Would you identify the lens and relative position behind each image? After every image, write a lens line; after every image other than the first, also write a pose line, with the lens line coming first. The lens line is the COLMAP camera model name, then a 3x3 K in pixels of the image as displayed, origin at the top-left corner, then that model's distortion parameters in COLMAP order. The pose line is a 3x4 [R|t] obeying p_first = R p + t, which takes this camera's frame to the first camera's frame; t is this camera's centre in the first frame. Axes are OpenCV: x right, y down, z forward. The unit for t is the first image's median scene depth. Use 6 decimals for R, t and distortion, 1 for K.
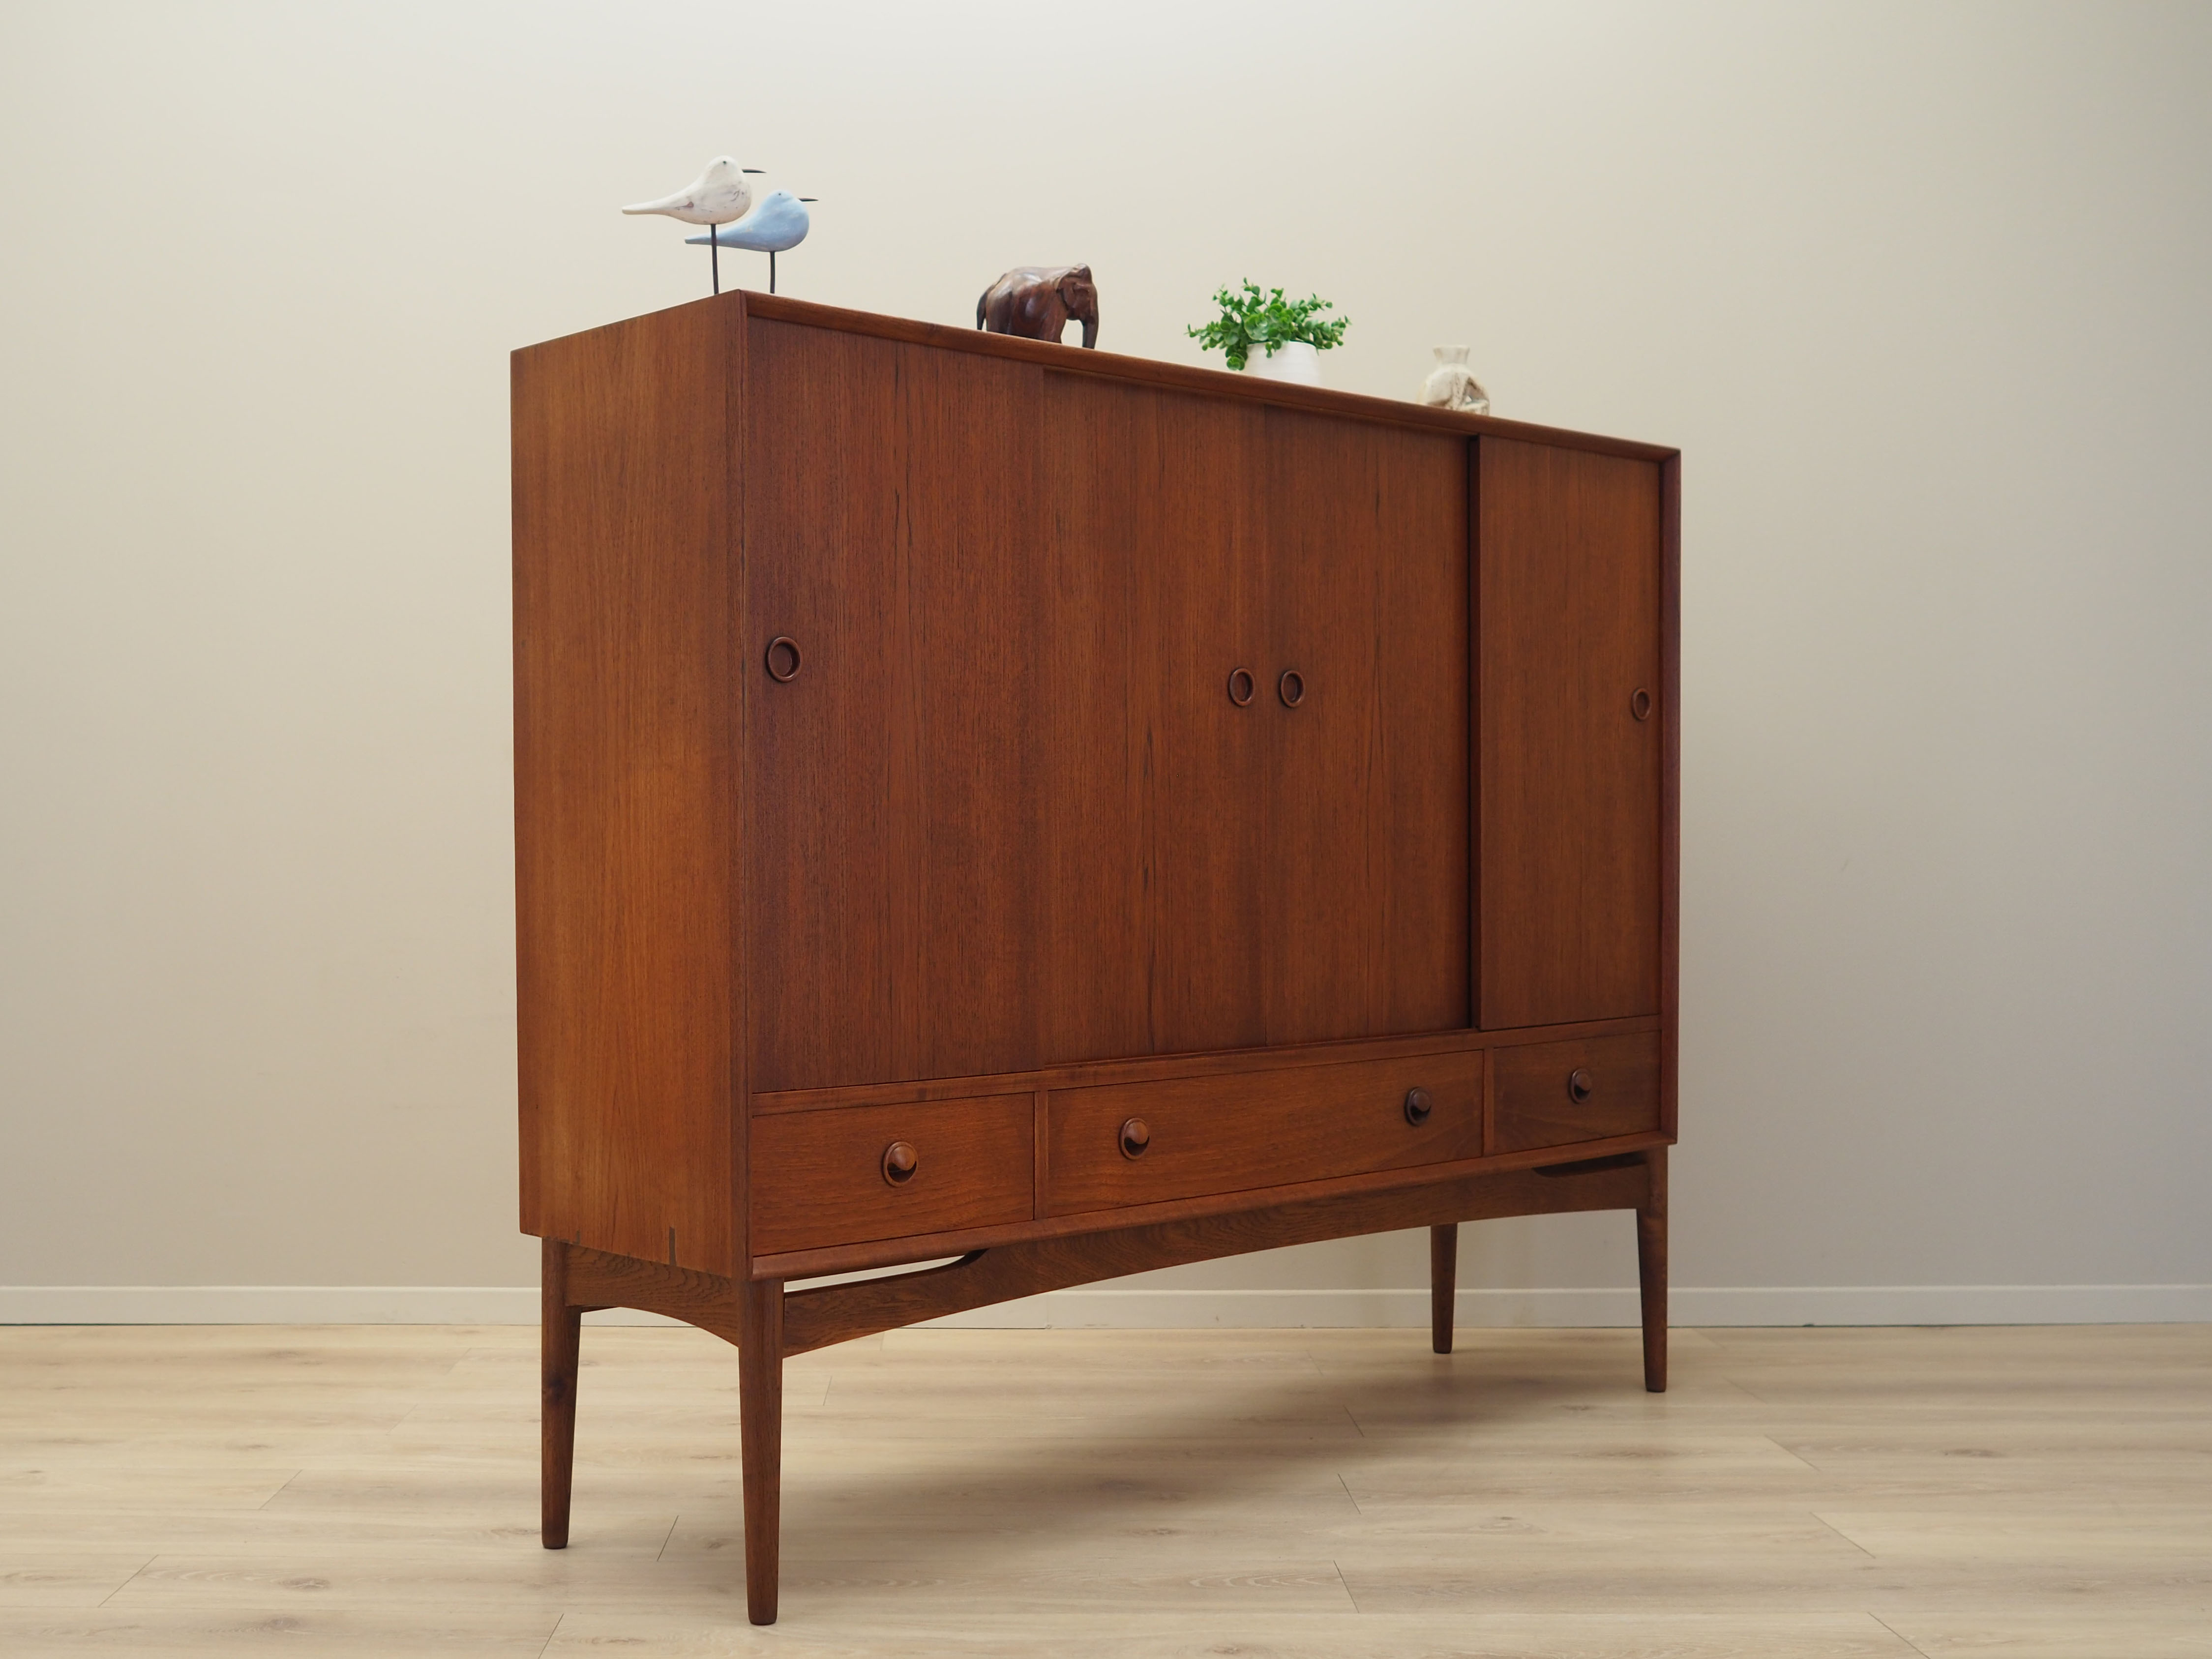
lens RADIAL K [[2657.0, 0, 993.4], [0, 2657.0, 951.3], [0, 0, 1]] dist [-0.002416, -0.010645]
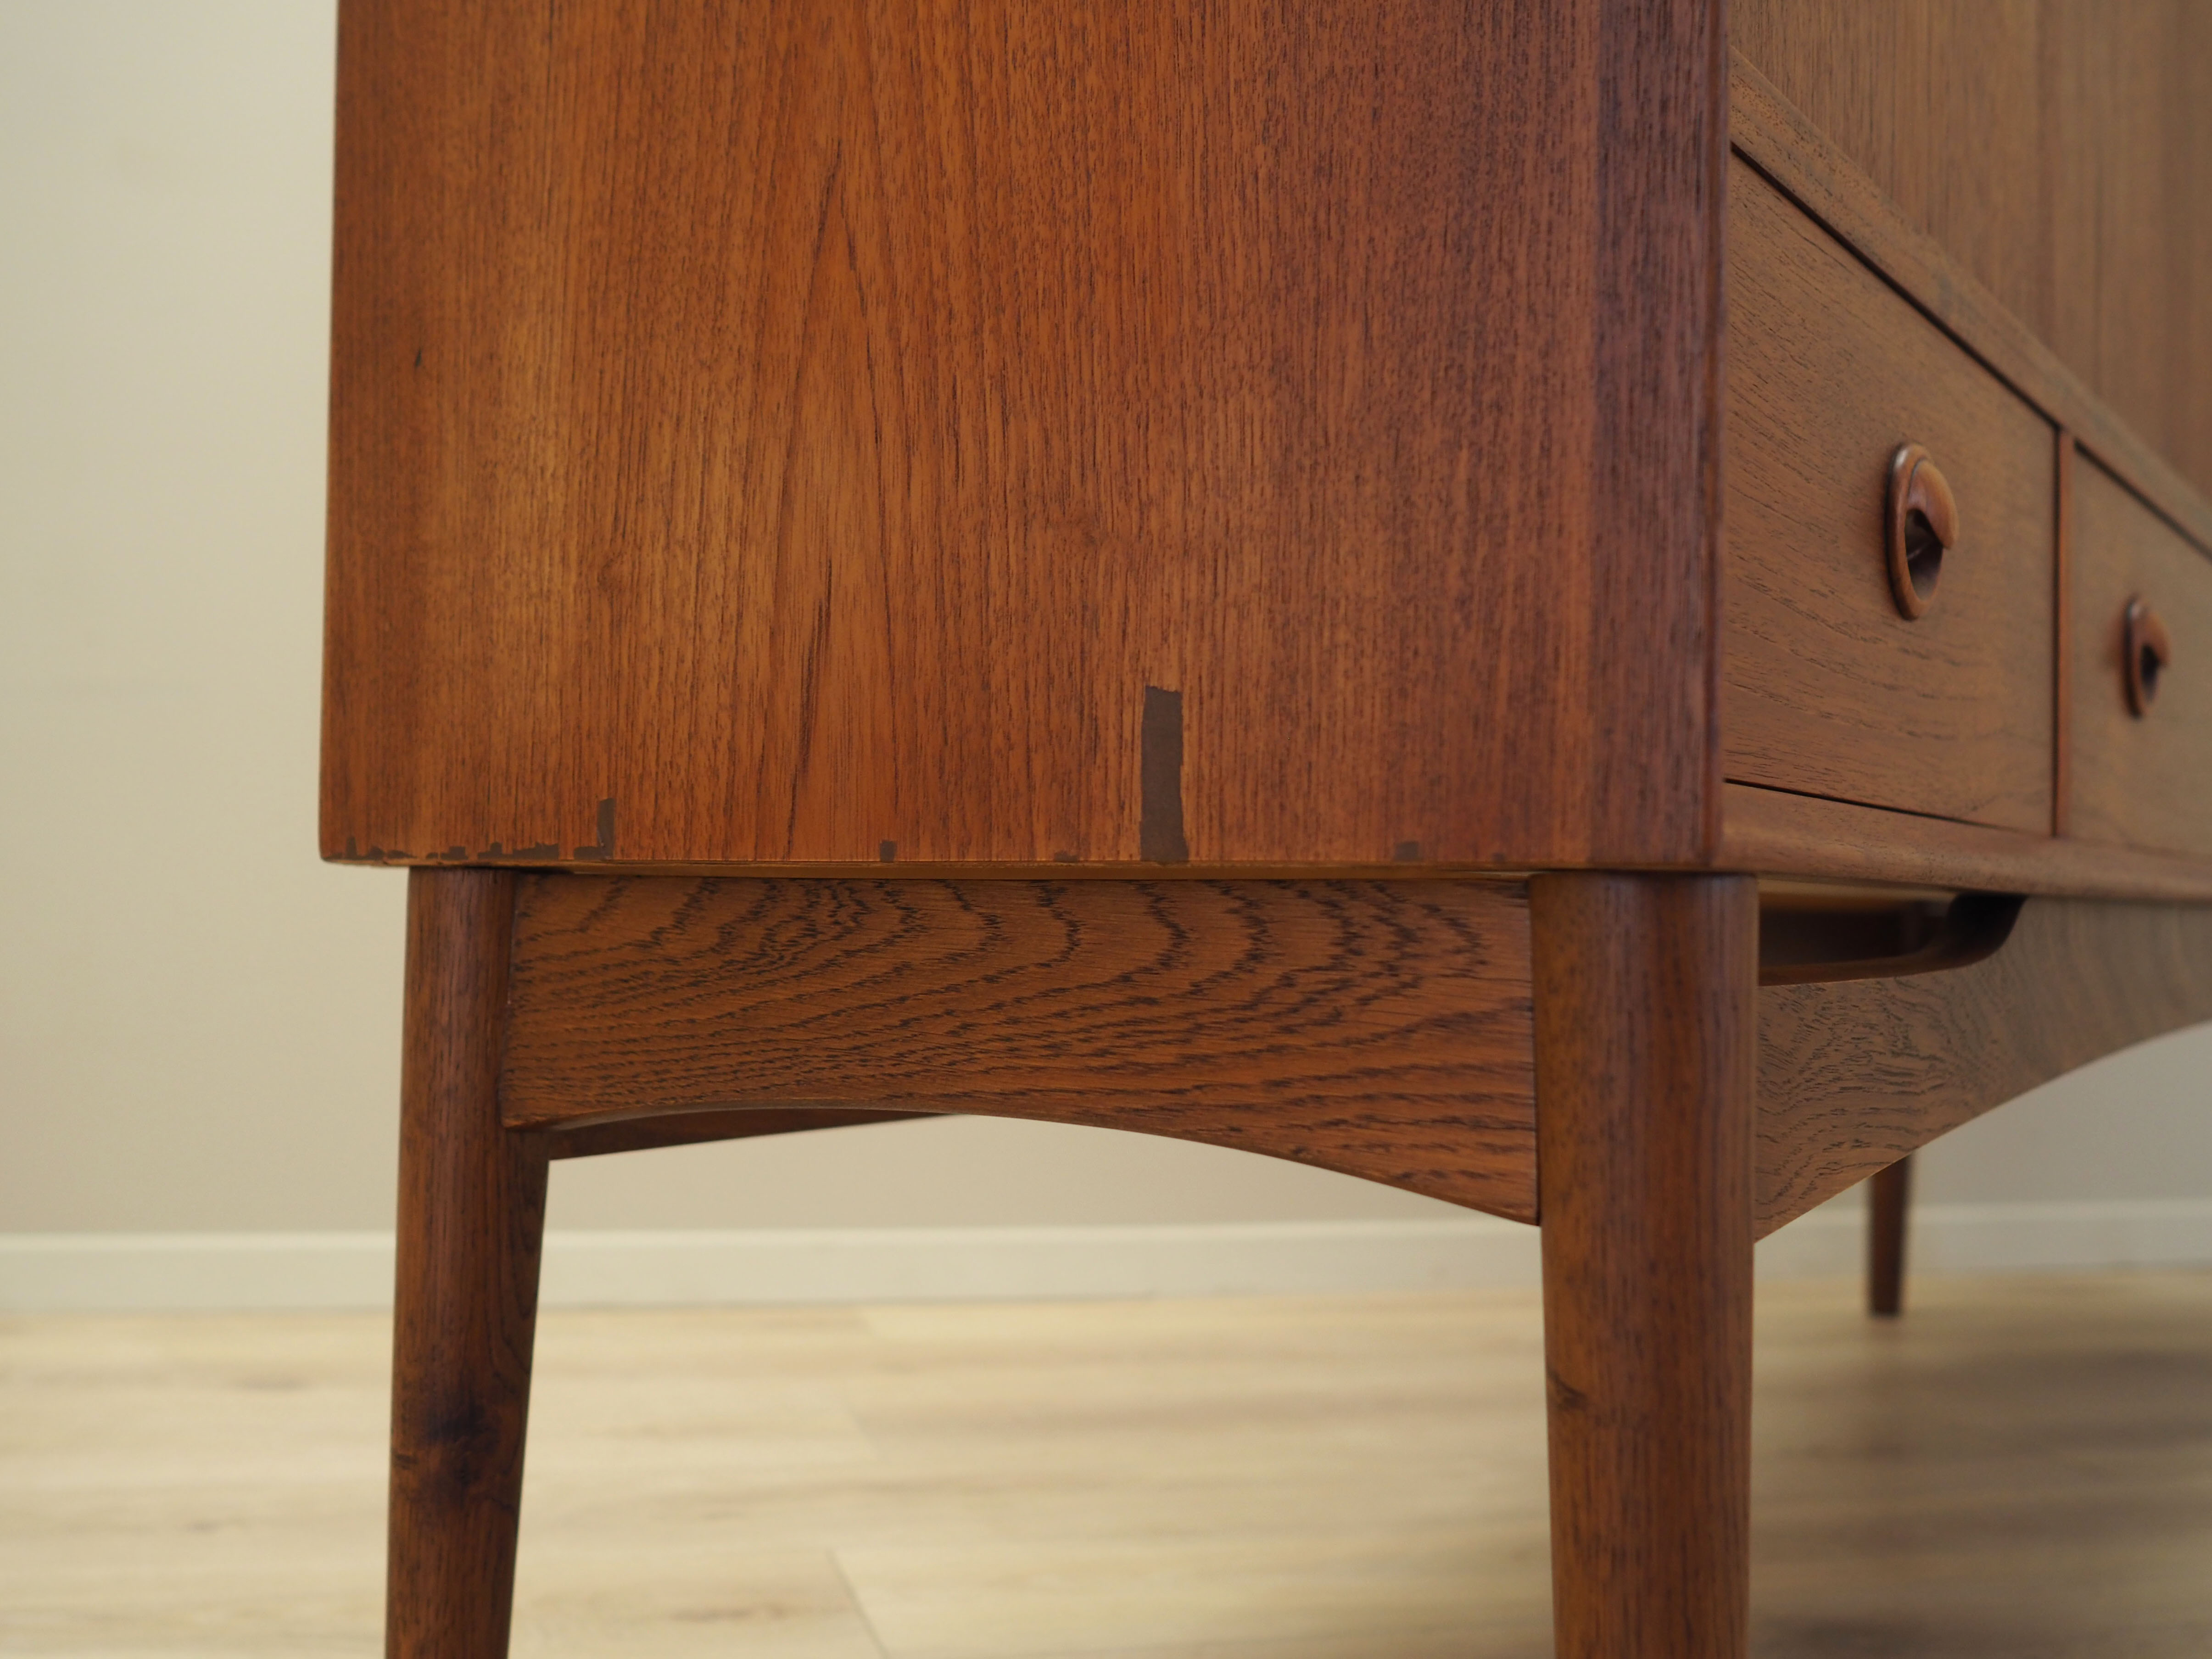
lens RADIAL K [[2451.8, 0, 1106.0], [0, 2451.8, 829.5], [0, 0, 1]] dist [-0.011140, -0.004748]
pose [[0.969246, 0.021481, 0.245156, -0.164814], [-0.003889, 0.997396, -0.072016, 0.122512], [-0.246064, 0.068848, 0.966805, 0.755639]]
